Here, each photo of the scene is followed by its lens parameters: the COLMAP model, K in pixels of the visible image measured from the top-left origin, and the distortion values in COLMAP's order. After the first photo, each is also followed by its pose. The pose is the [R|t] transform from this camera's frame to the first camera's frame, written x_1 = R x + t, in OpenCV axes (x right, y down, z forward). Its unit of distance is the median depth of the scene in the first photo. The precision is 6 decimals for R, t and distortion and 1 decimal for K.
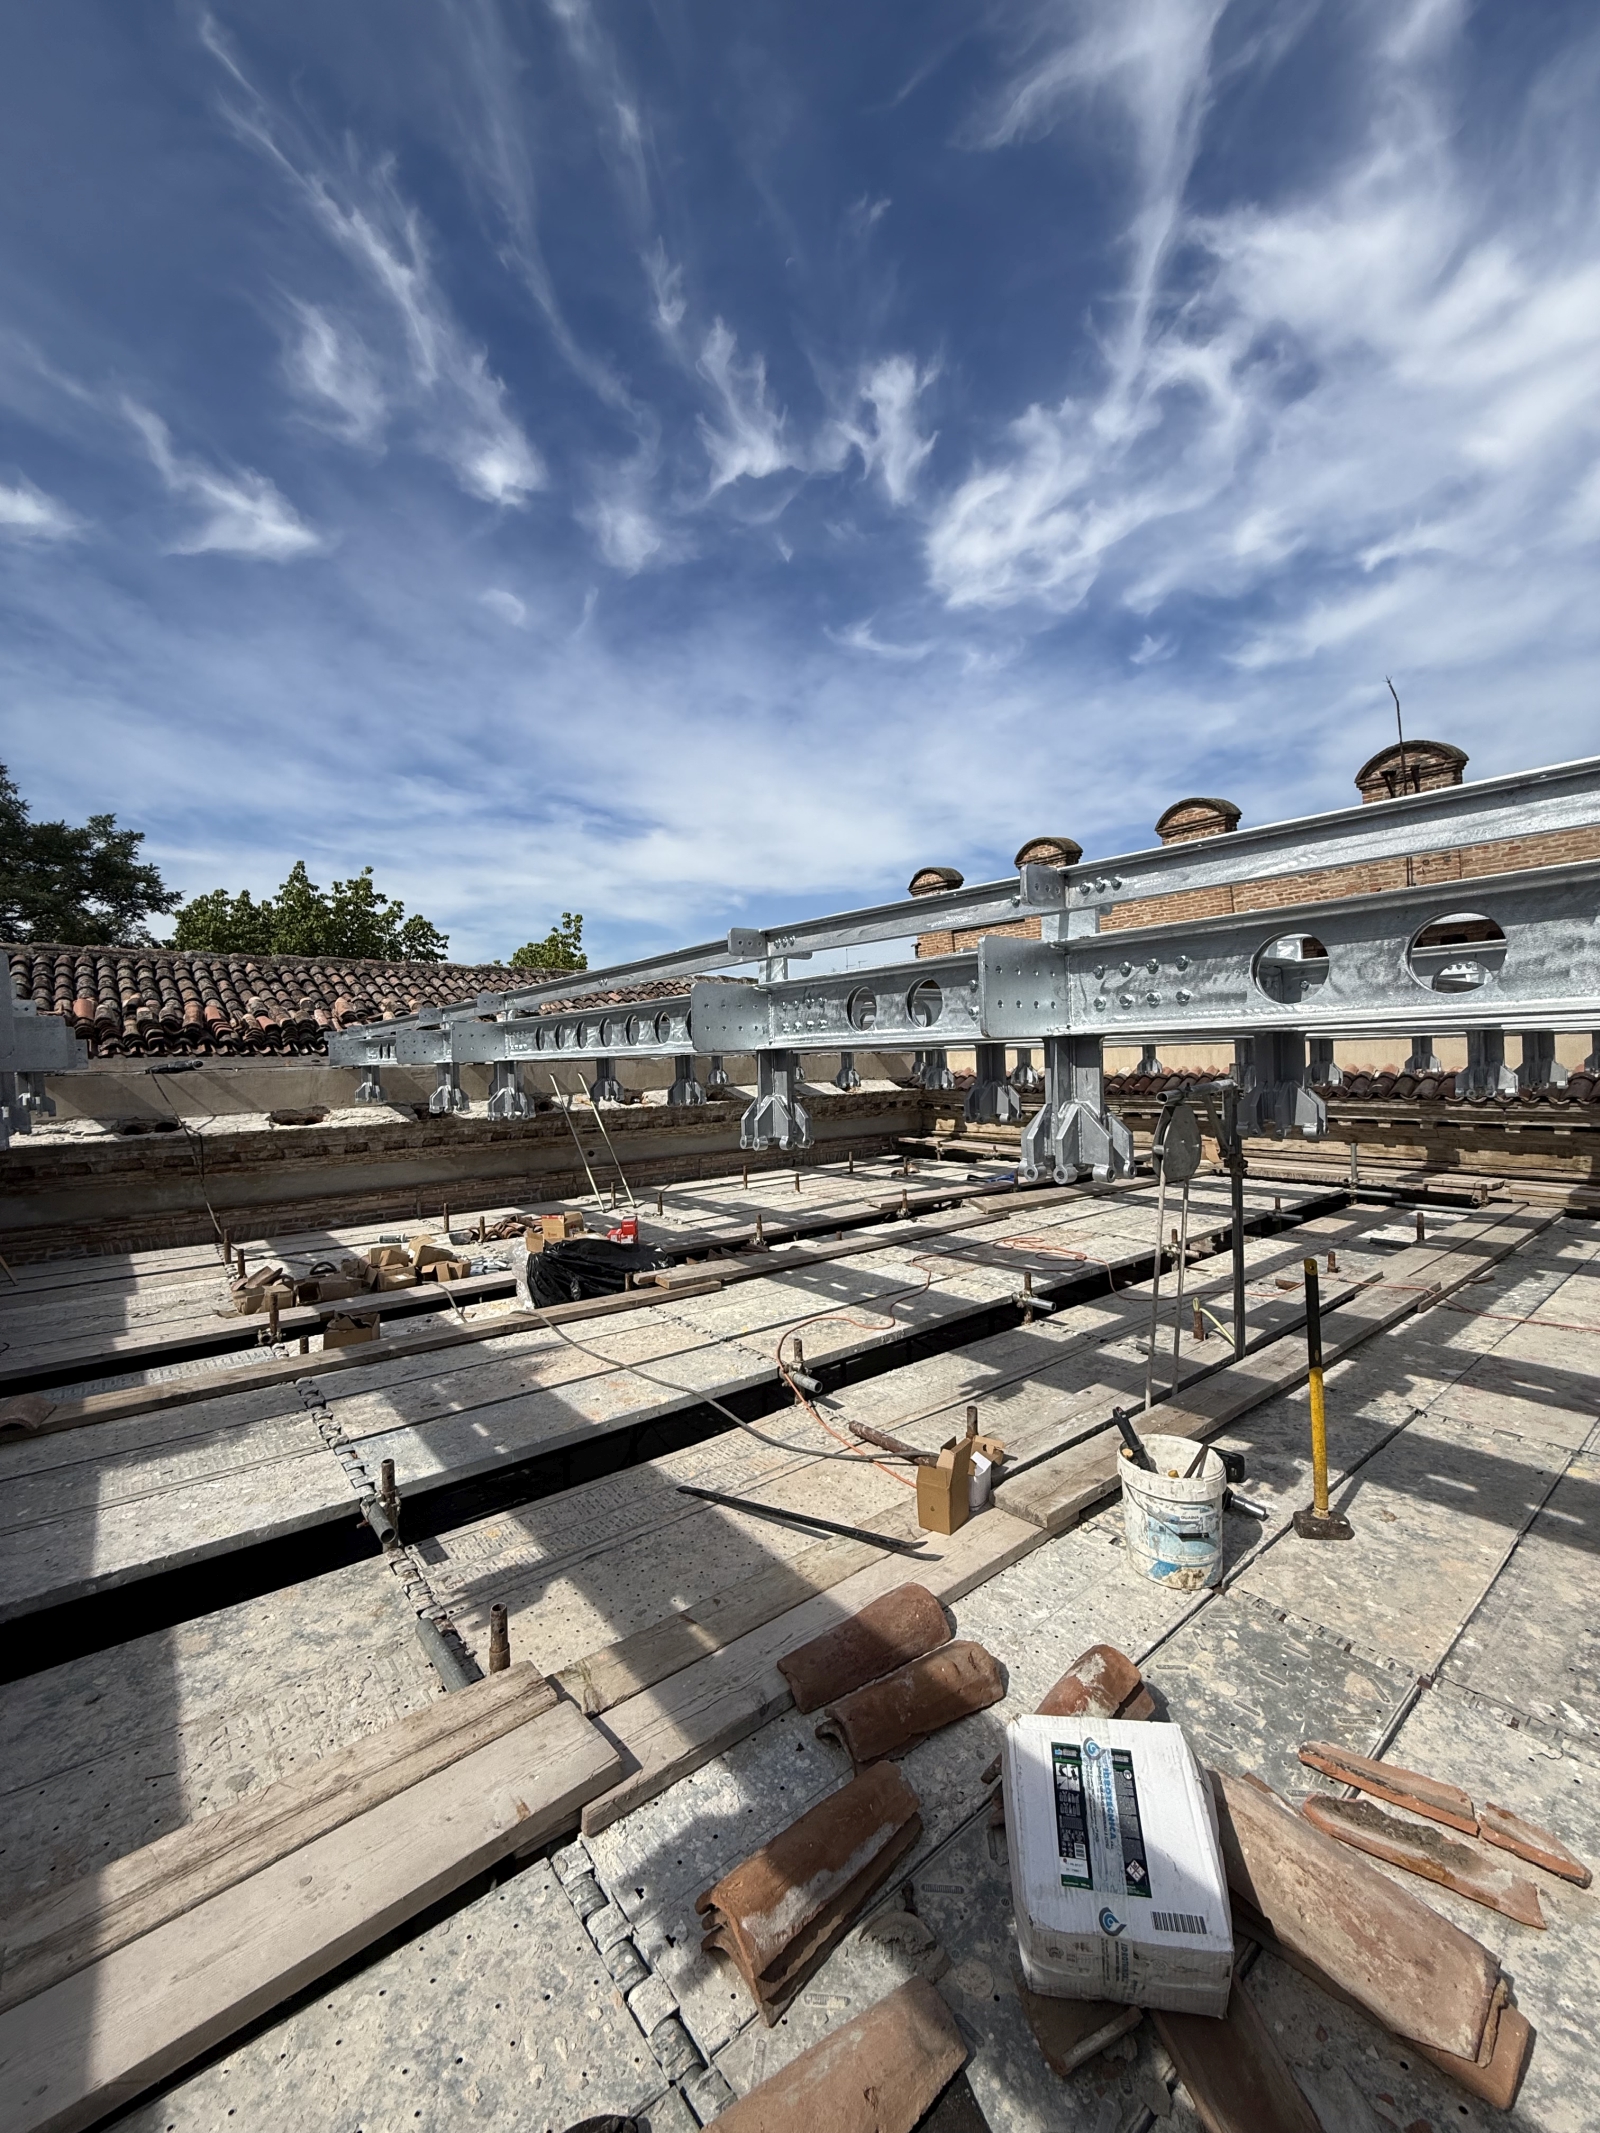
lens RADIAL K [[864.3, 0, 800.0], [0, 864.3, 1066.5], [0, 0, 1]] dist [0.008035, -0.000297]
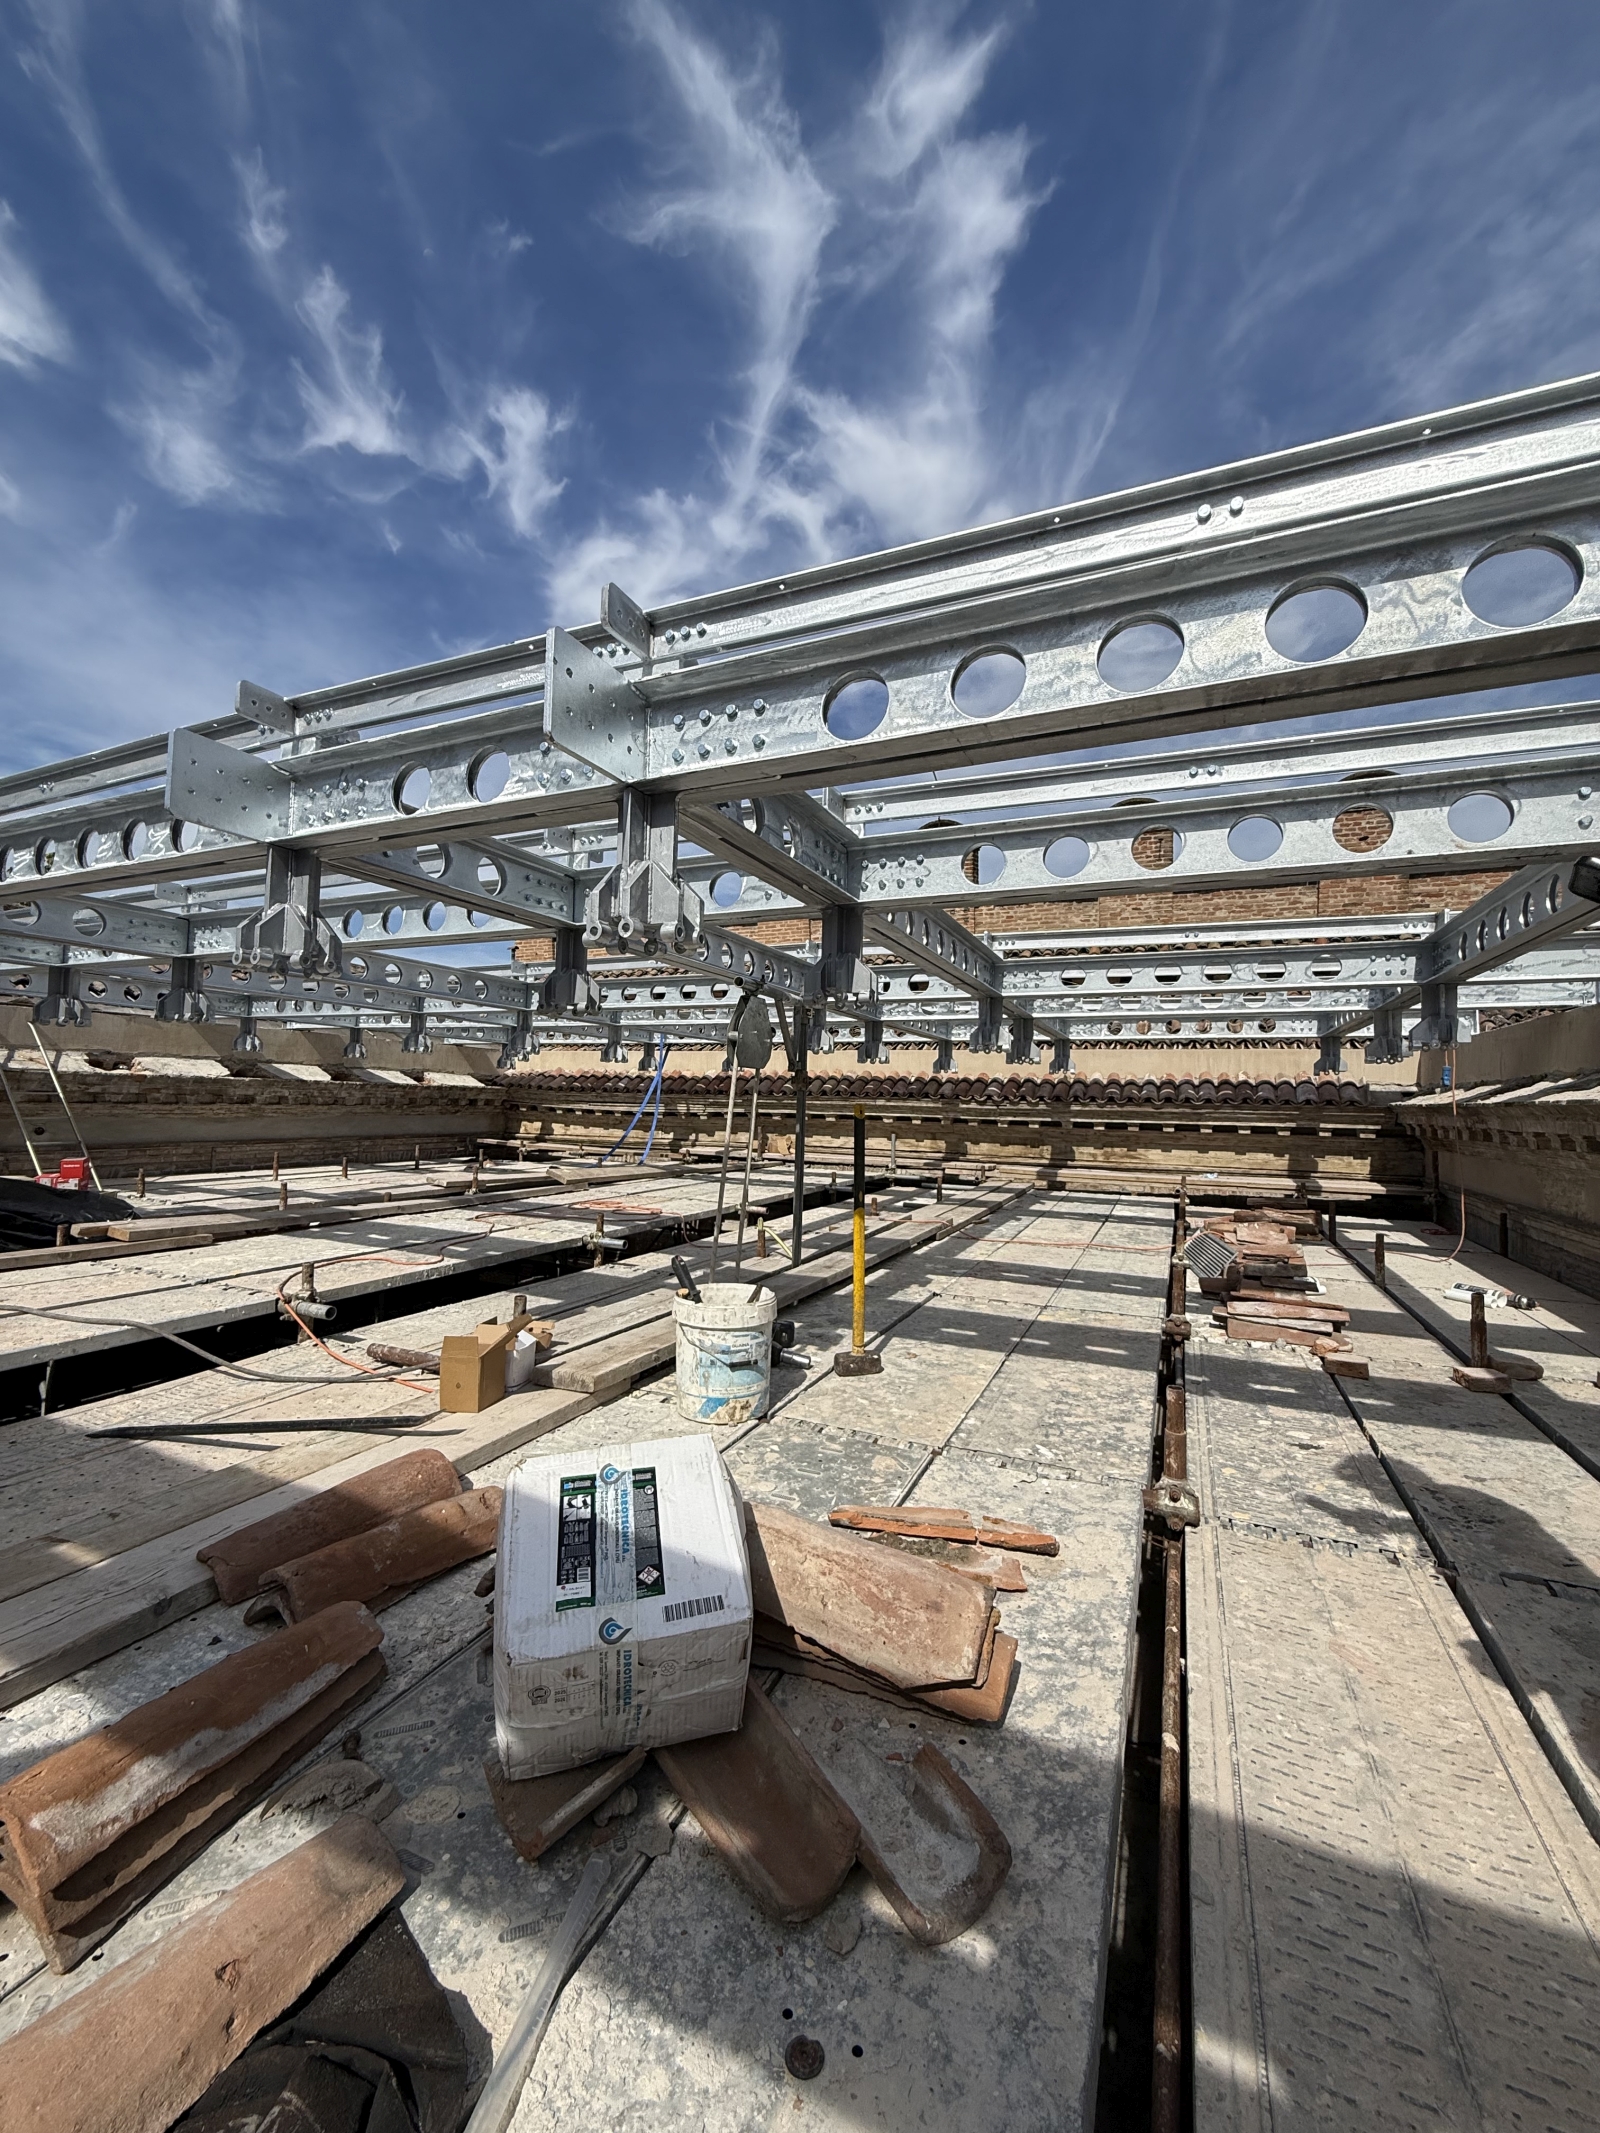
lens RADIAL K [[859.2, 0, 800.0], [0, 859.2, 1066.5], [0, 0, 1]] dist [0.013091, -0.003243]
pose [[0.895122, 0.064601, 0.441116, 0.067086], [-0.041411, 0.997216, -0.062008, 0.266526], [-0.443894, 0.037238, 0.895305, 0.103817]]
